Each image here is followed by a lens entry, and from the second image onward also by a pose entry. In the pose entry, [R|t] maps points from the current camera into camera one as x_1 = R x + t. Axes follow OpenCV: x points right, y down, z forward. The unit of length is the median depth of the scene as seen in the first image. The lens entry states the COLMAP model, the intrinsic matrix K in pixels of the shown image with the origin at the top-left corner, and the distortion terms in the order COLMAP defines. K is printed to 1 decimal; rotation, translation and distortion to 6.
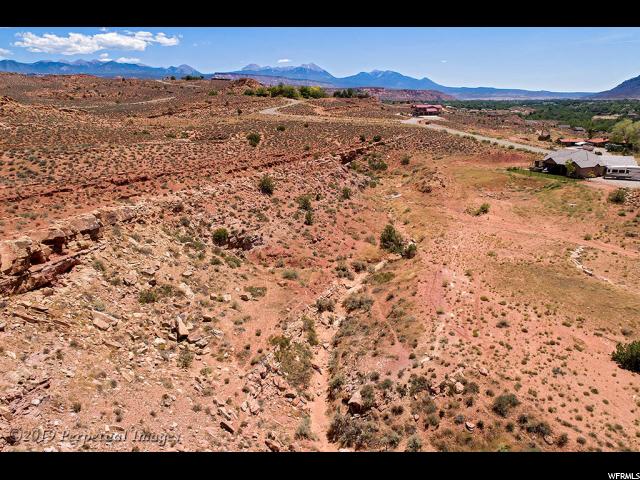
lens RADIAL K [[428.0, 0, 320.0], [0, 428.0, 240.0], [0, 0, 1]] dist [-0.007636, 0.005829]
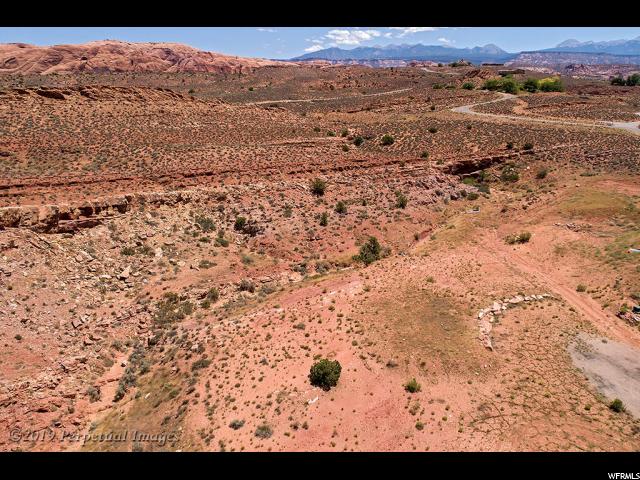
lens RADIAL K [[466.5, 0, 348.7], [0, 466.5, 220.0], [0, 0, 1]] dist [-0.006777, 0.004670]
pose [[0.843616, 0.143036, -0.517544, 1.112582], [-0.157296, 0.987414, 0.016498, -0.132692], [0.513390, 0.067490, 0.855497, -0.066446]]
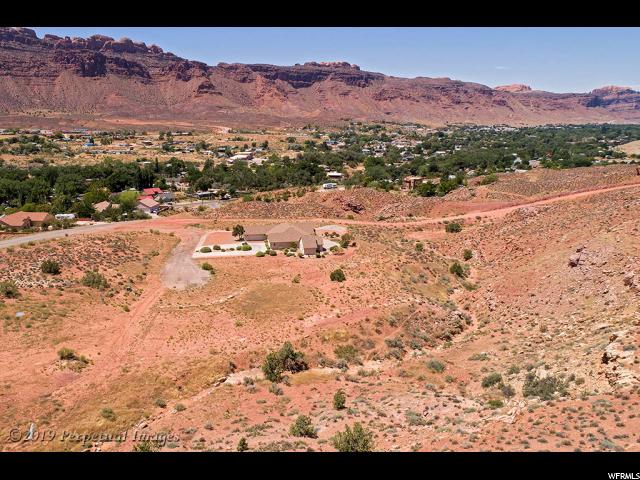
lens RADIAL K [[513.1, 0, 260.6], [0, 513.1, 240.3], [0, 0, 1]] dist [-0.004589, 0.002586]
pose [[-0.723248, -0.158562, 0.672139, -0.672882], [0.218862, 0.870485, 0.440858, -1.006484], [-0.654990, 0.465955, -0.594873, 2.313047]]
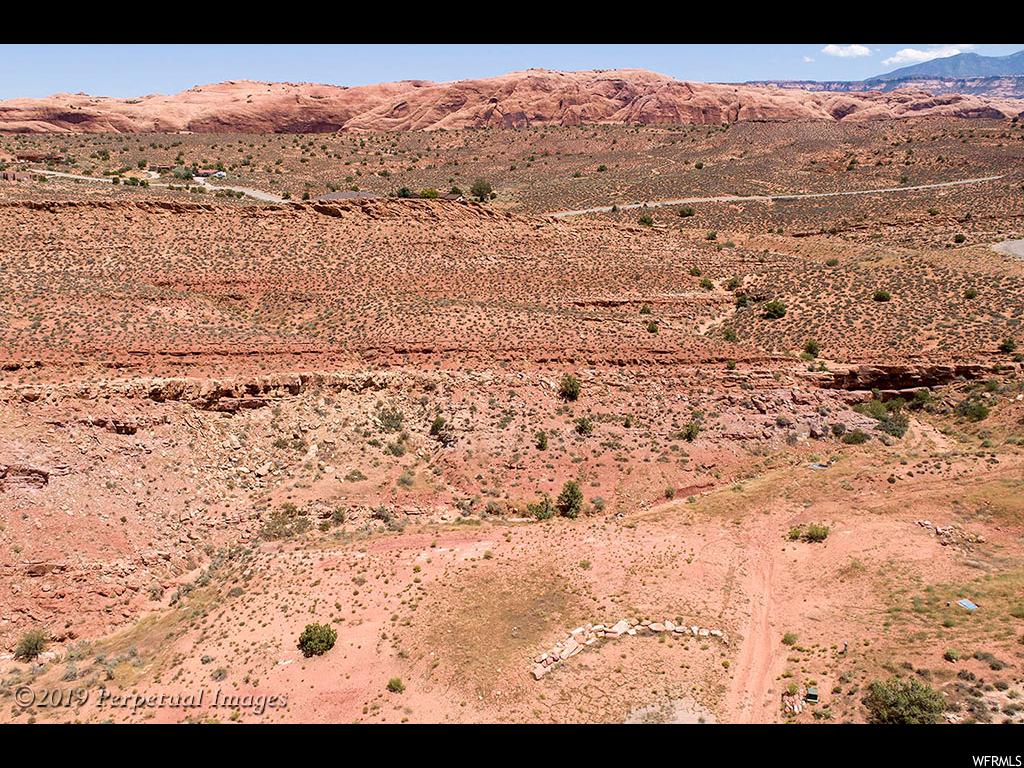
lens RADIAL K [[824.8, 0, 489.8], [0, 824.8, 378.1], [0, 0, 1]] dist [-0.010301, 0.008088]
pose [[0.460181, 0.248112, -0.852451, 1.982014], [-0.262207, 0.955309, 0.136502, -0.567404], [0.848222, 0.160703, 0.504672, 0.196230]]
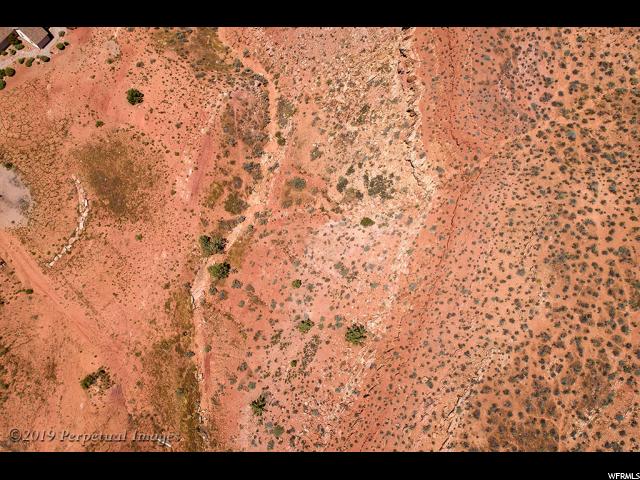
lens RADIAL K [[474.8, 0, 288.3], [0, 474.8, 267.0], [0, 0, 1]] dist [-0.003893, 0.001204]
pose [[-0.997193, 0.074878, -0.000112, -0.015028], [-0.003053, -0.039165, 0.999228, -1.855677], [0.074816, 0.996423, 0.039284, 1.501043]]
